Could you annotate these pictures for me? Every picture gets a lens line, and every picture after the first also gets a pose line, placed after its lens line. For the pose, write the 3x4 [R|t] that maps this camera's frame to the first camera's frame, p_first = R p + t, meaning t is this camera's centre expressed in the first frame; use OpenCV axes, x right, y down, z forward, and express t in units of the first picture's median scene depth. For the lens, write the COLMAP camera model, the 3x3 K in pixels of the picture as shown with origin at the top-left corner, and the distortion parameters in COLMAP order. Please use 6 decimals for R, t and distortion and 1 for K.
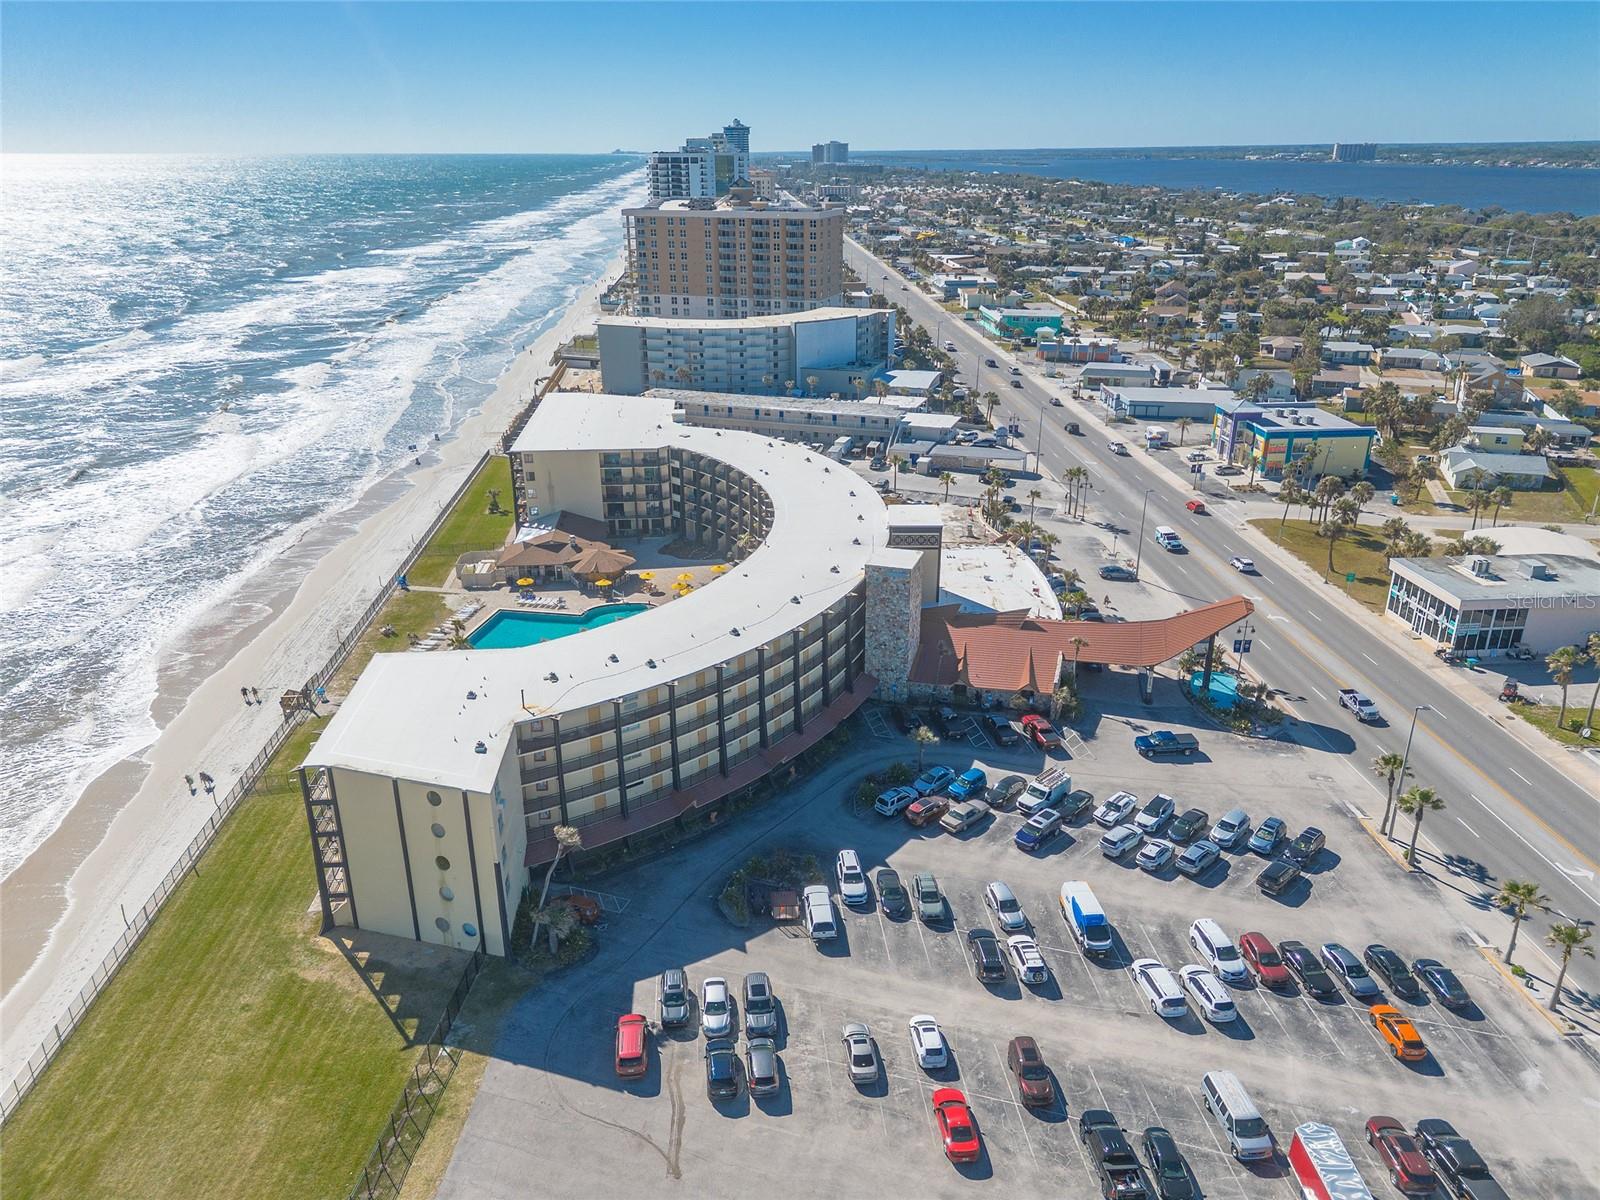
lens RADIAL K [[1128.0, 0, 795.6], [0, 1128.0, 611.5], [0, 0, 1]] dist [0.084950, -0.080159]
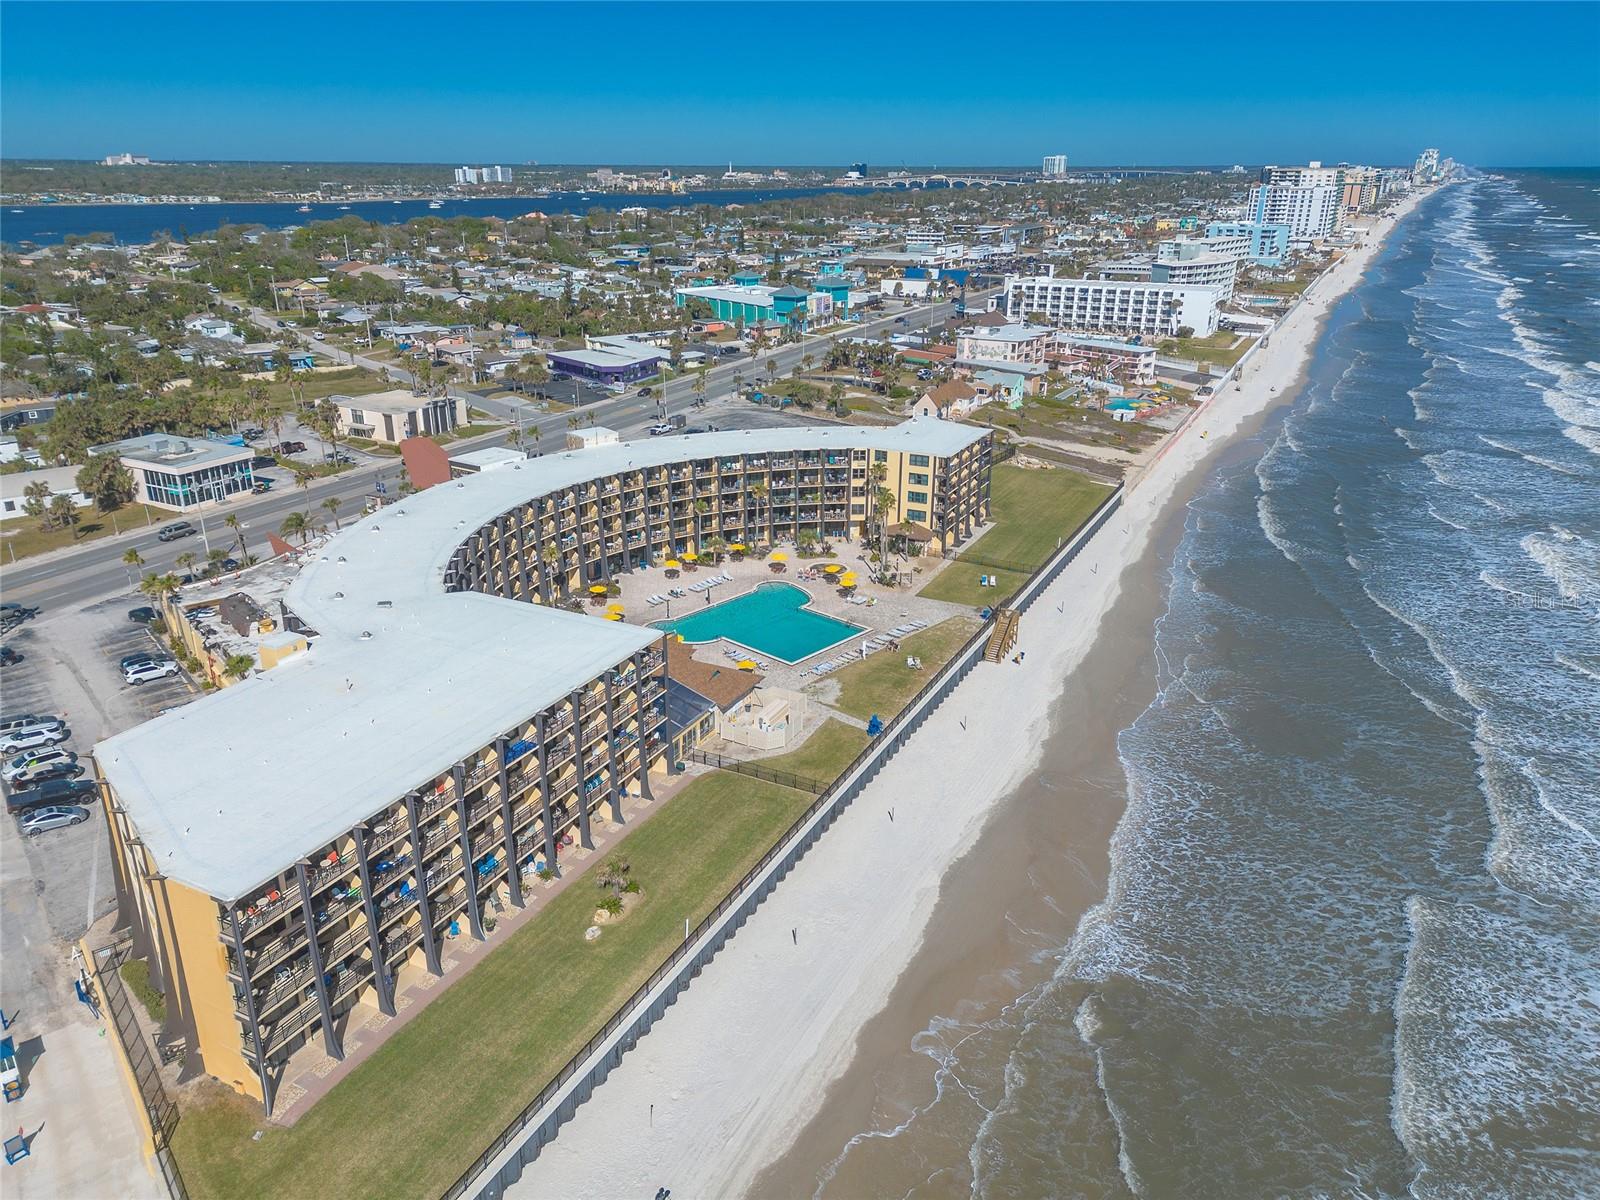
lens RADIAL K [[1124.1, 0, 789.1], [0, 1124.1, 600.2], [0, 0, 1]] dist [0.079065, -0.079601]
pose [[-0.853821, -0.184669, 0.486710, -0.579282], [0.196524, 0.751430, 0.629866, -0.500223], [-0.482045, 0.633443, -0.605295, 1.292152]]
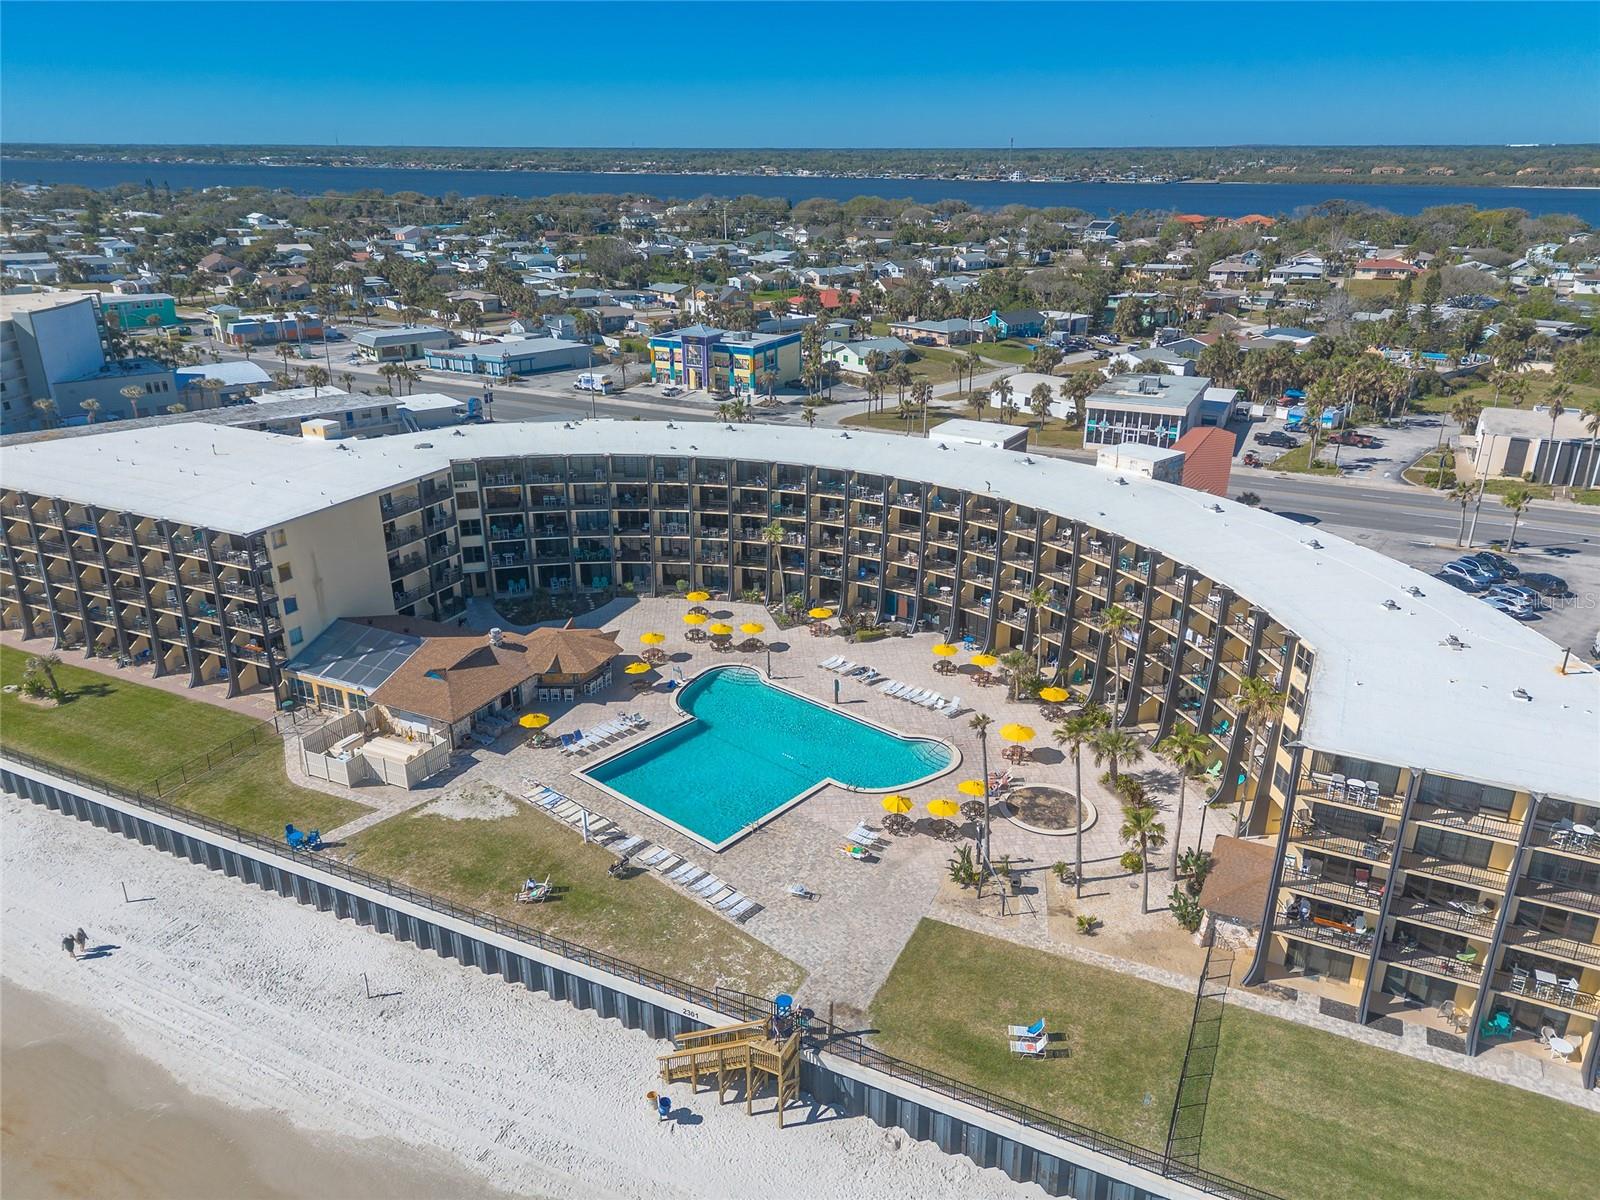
lens RADIAL K [[1134.8, 0, 800.0], [0, 1134.8, 600.0], [0, 0, 1]] dist [0.125020, -0.177522]
pose [[0.502698, -0.311713, 0.806306, -0.541592], [0.323280, 0.932837, 0.159078, -0.114628], [-0.801739, 0.180694, 0.569705, 0.511732]]
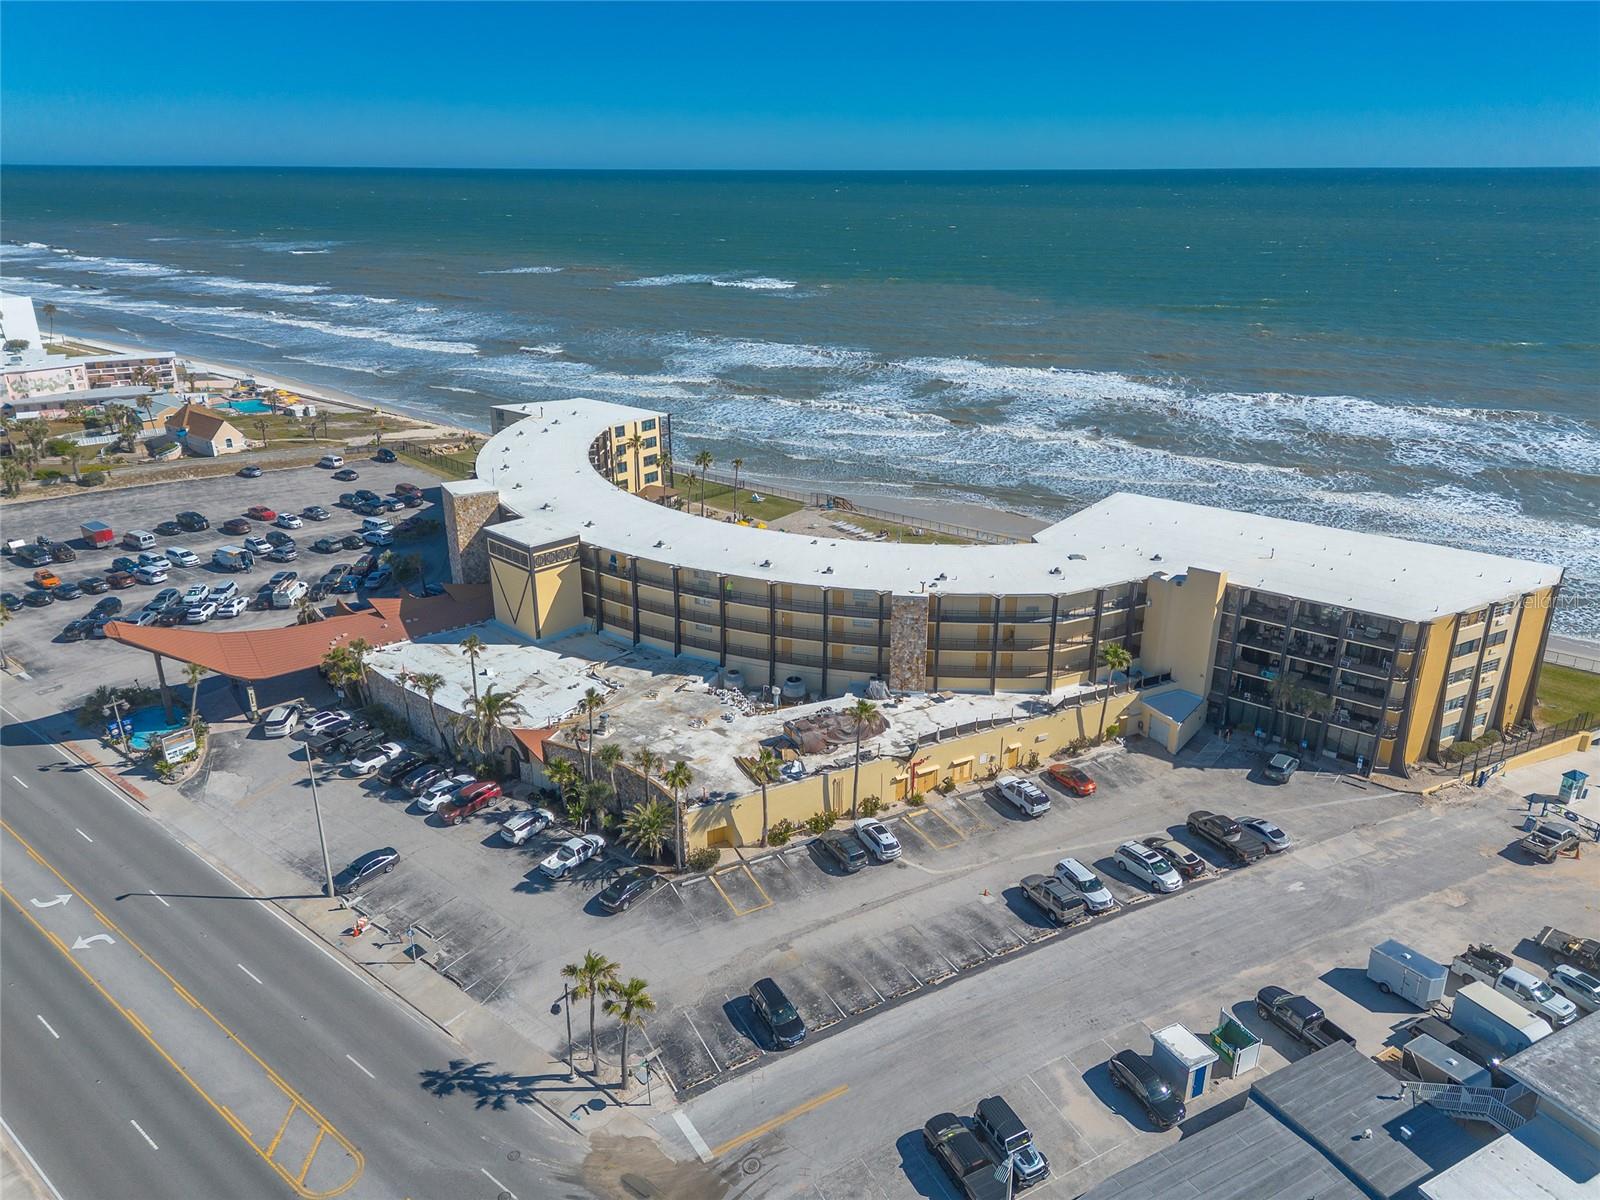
lens RADIAL K [[1124.1, 0, 789.1], [0, 1124.1, 600.2], [0, 0, 1]] dist [0.079065, -0.079601]
pose [[-0.678707, 0.267009, -0.684152, 0.448868], [-0.273785, 0.772423, 0.573066, -0.461195], [0.681468, 0.576254, -0.451145, 1.221912]]
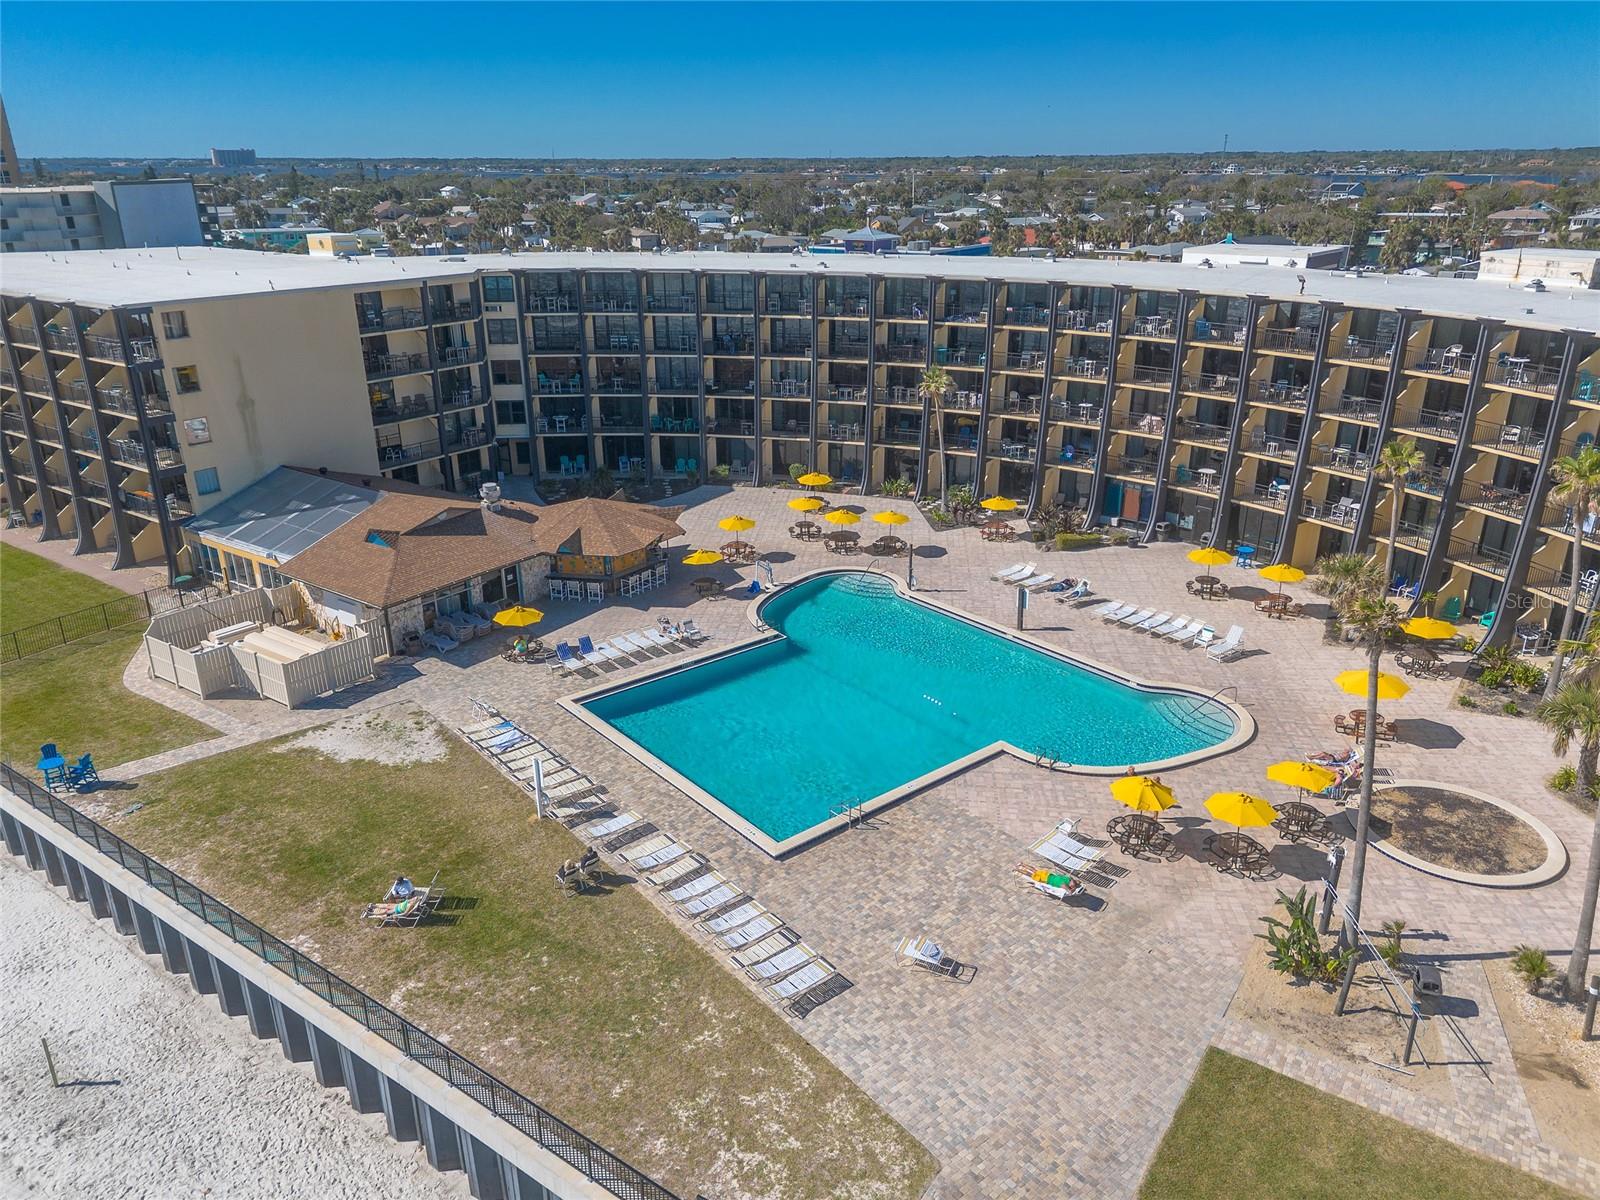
lens RADIAL K [[1128.0, 0, 795.6], [0, 1128.0, 611.5], [0, 0, 1]] dist [0.084950, -0.080159]
pose [[0.636709, -0.282492, 0.717495, -0.383386], [0.293889, 0.949149, 0.112899, -0.037473], [-0.712903, 0.138980, 0.687353, 0.637537]]
